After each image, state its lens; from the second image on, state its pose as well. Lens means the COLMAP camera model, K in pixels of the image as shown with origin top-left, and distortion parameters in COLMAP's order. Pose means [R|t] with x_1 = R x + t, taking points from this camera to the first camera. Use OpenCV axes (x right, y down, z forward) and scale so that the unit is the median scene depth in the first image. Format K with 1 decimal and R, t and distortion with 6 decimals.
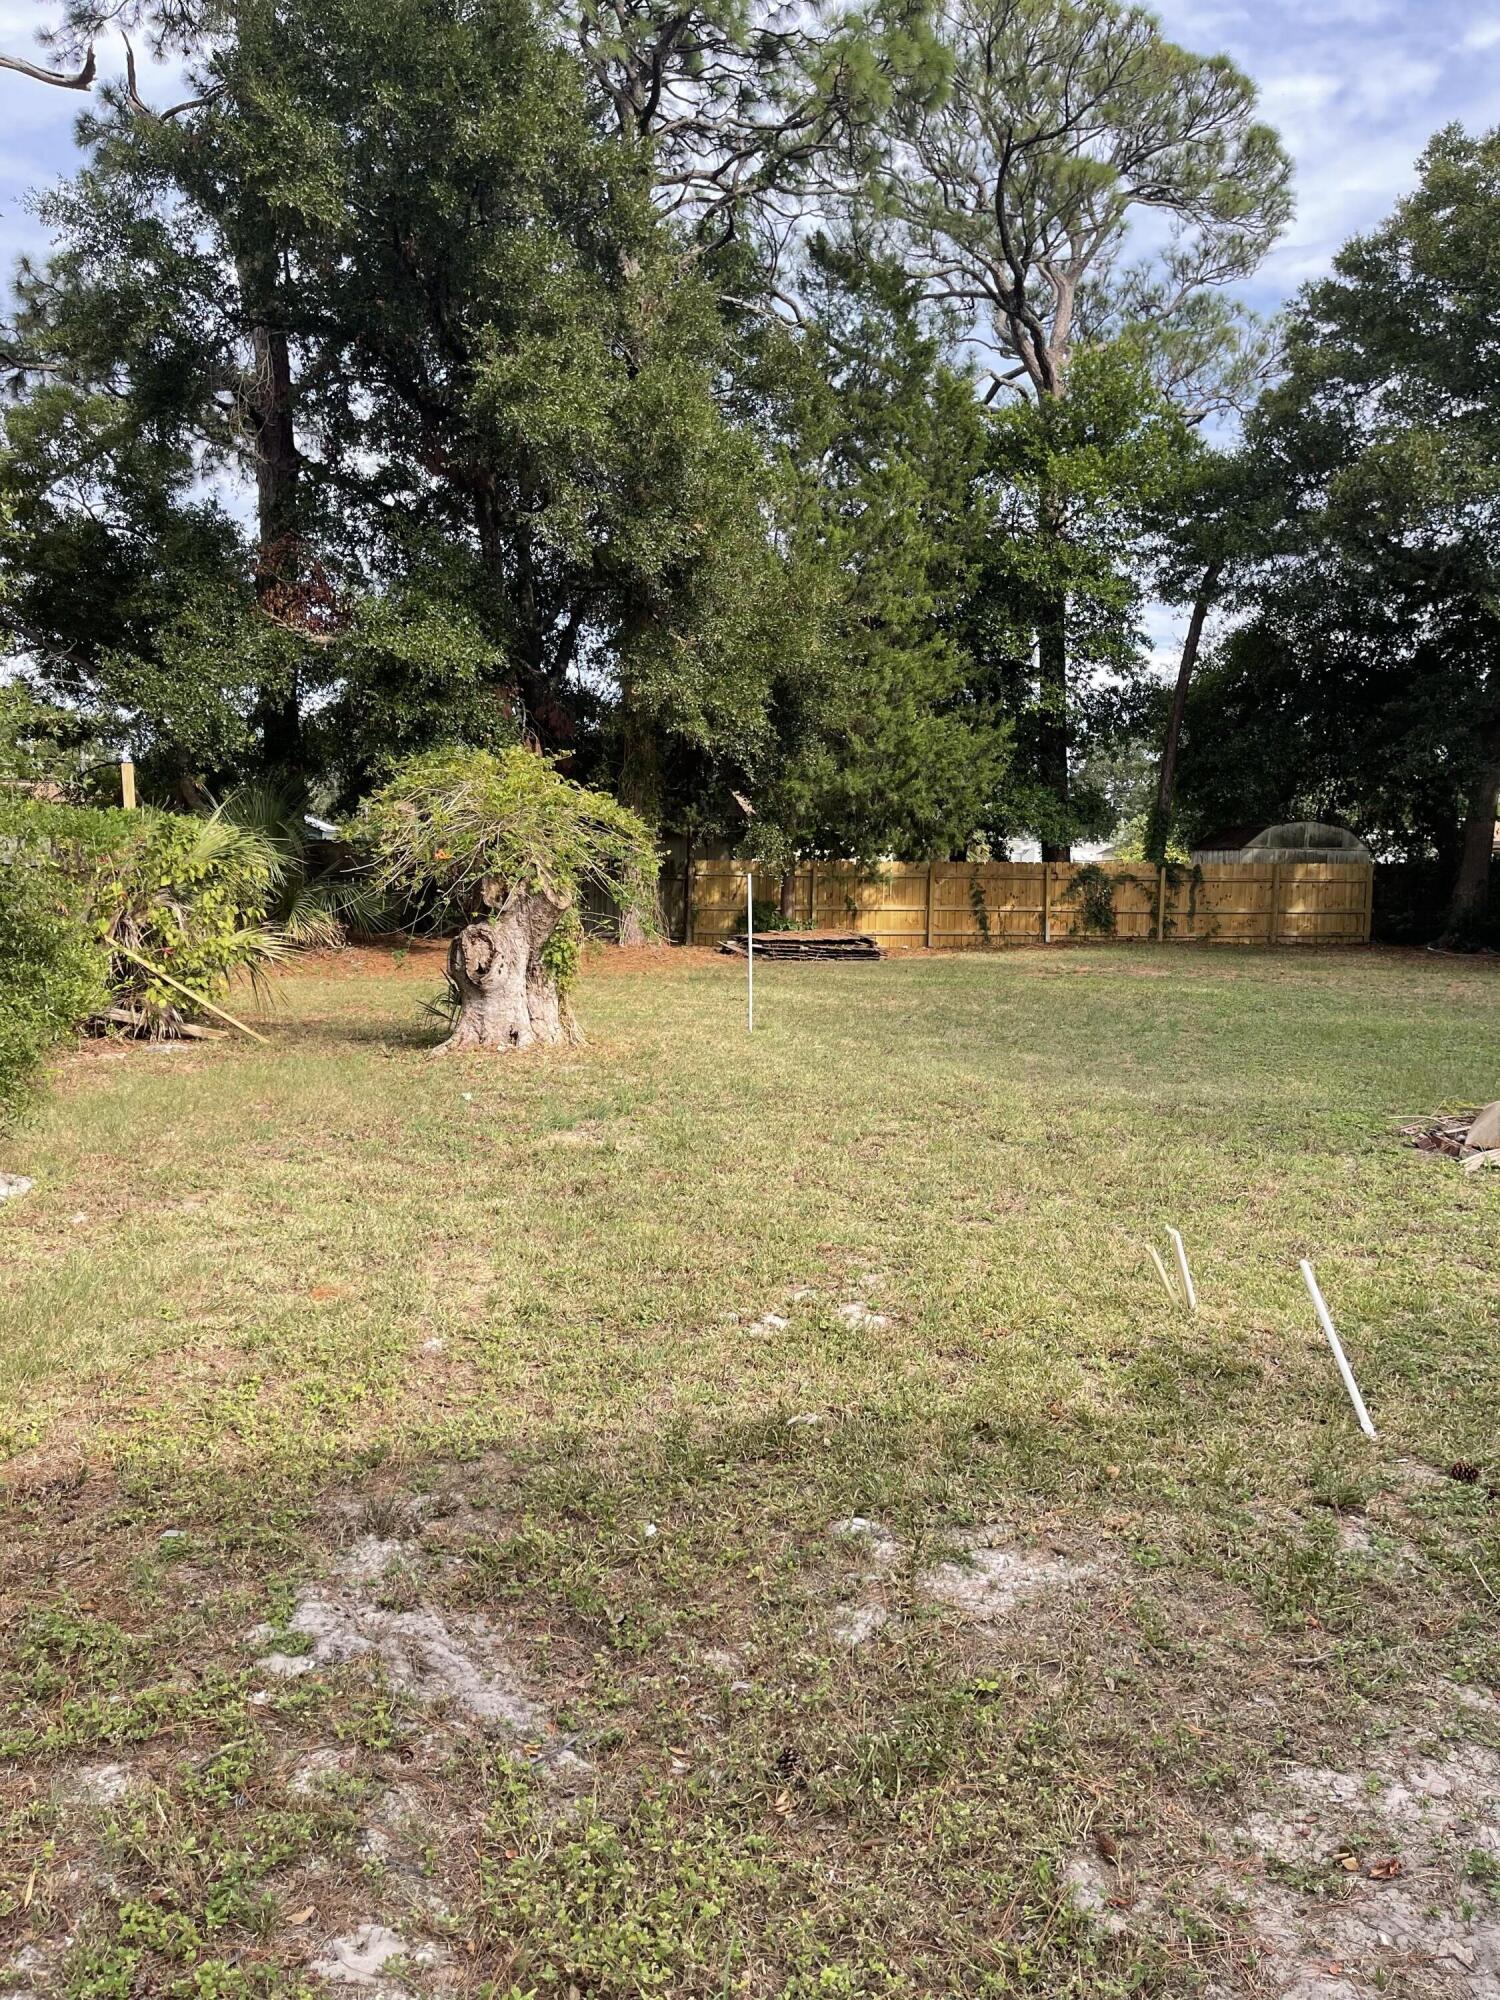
lens RADIAL K [[1515.1, 0, 749.6], [0, 1515.1, 1000.1], [0, 0, 1]] dist [-0.003764, -0.001985]
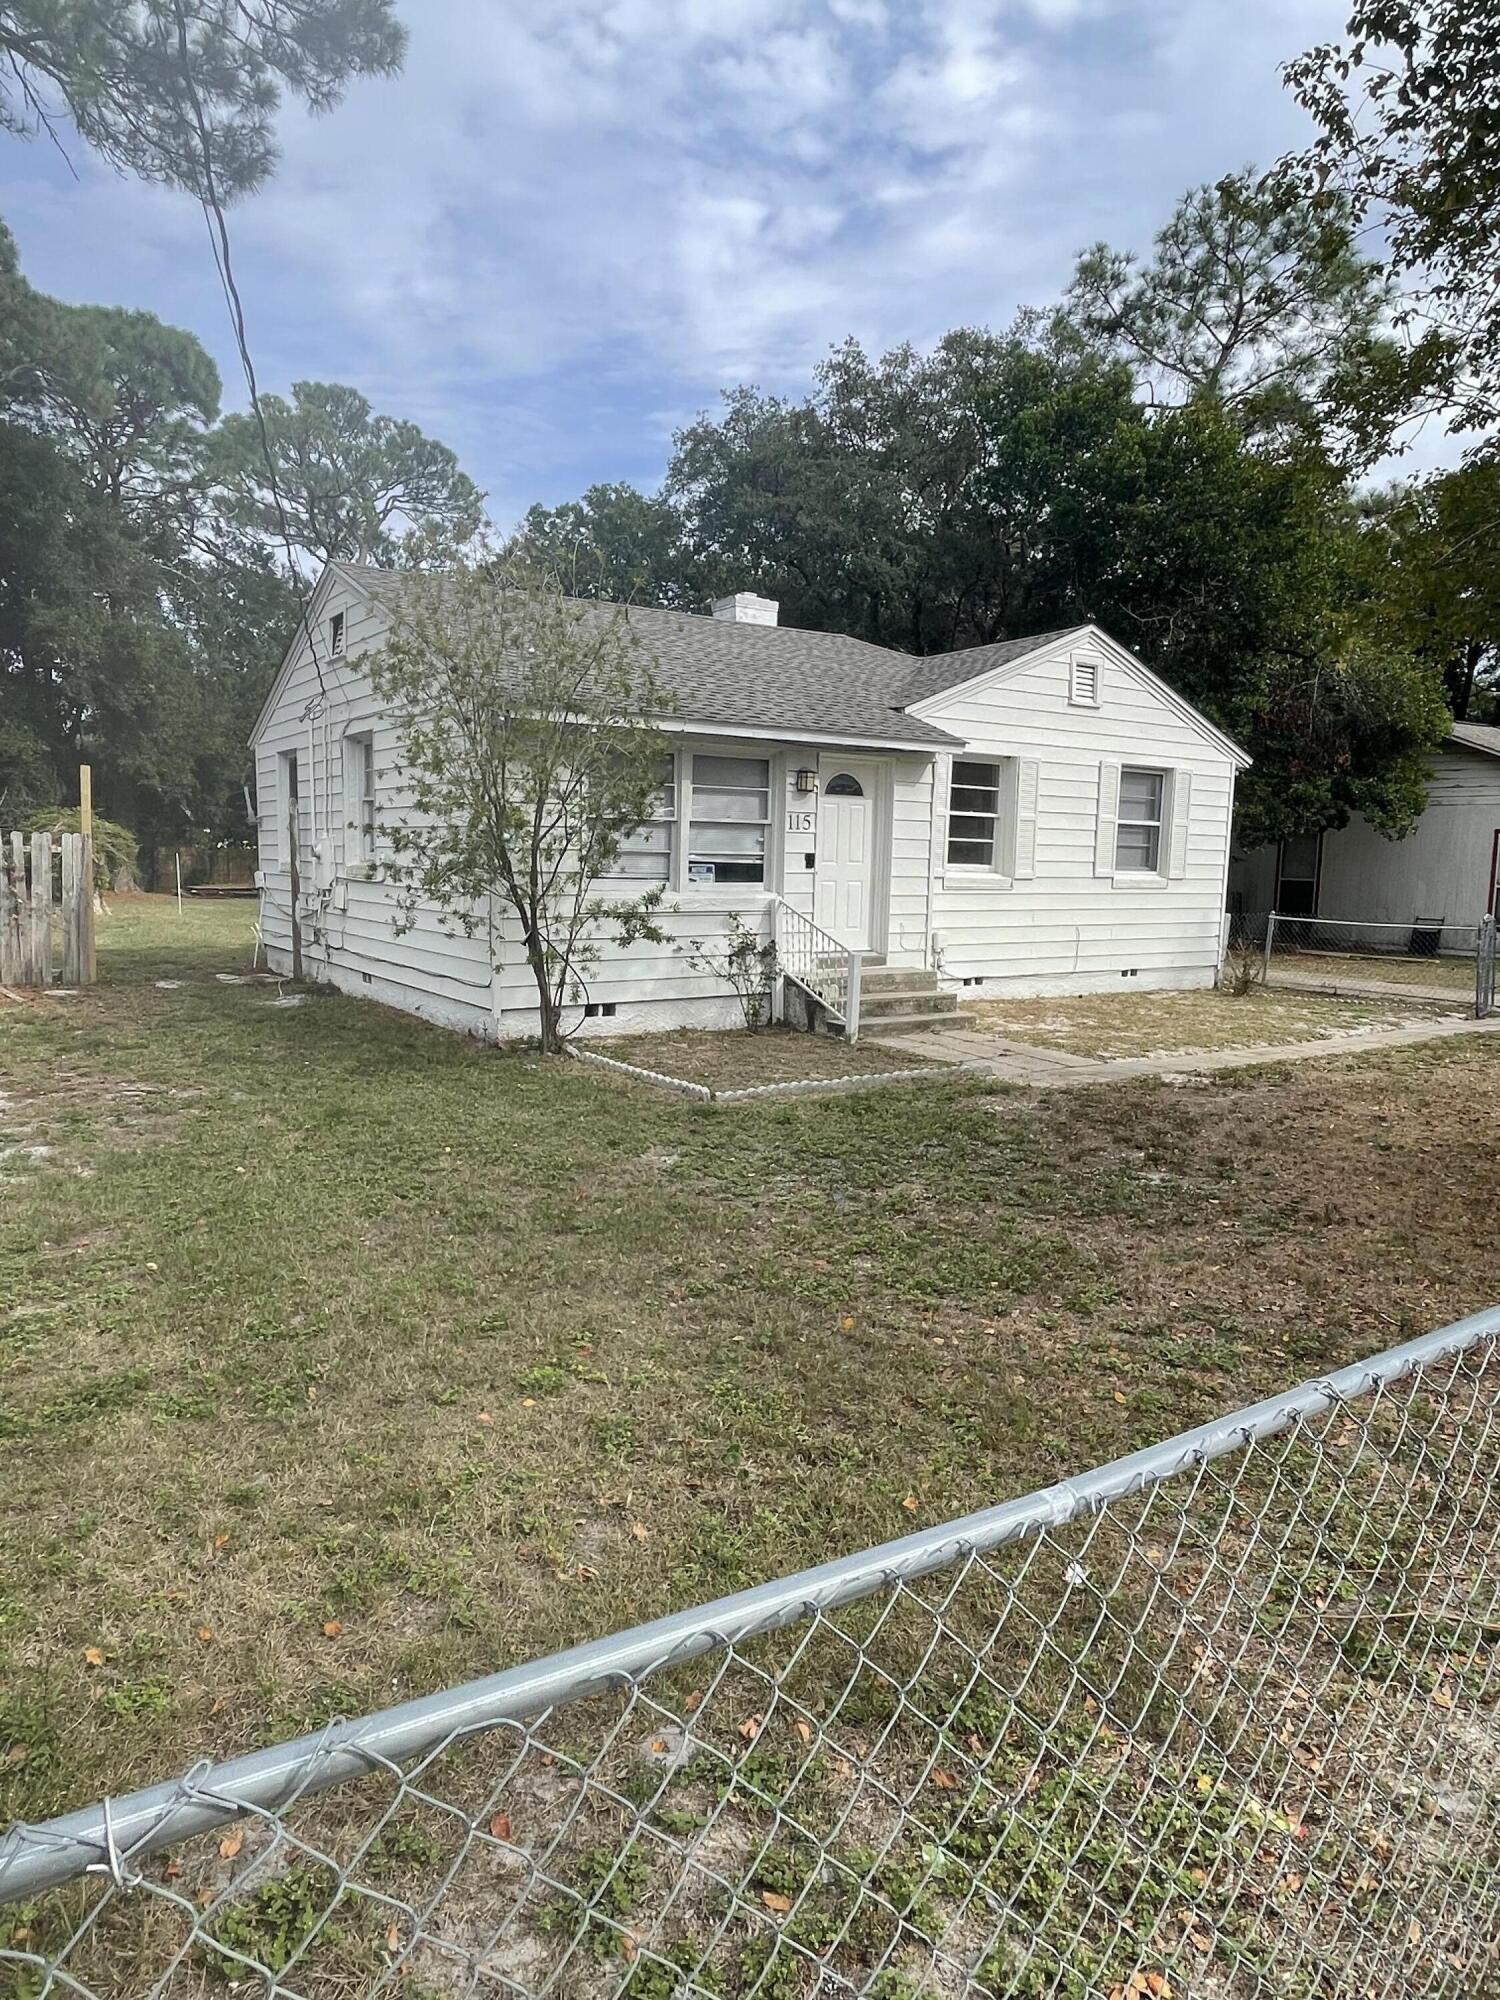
lens RADIAL K [[1226.2, 0, 750.8], [0, 1226.2, 999.4], [0, 0, 1]] dist [0.005481, 0.001108]
pose [[0.922812, -0.037890, 0.383382, 0.055532], [0.025567, 0.998981, 0.037191, 0.064194], [-0.384401, -0.024518, 0.922841, -0.759488]]
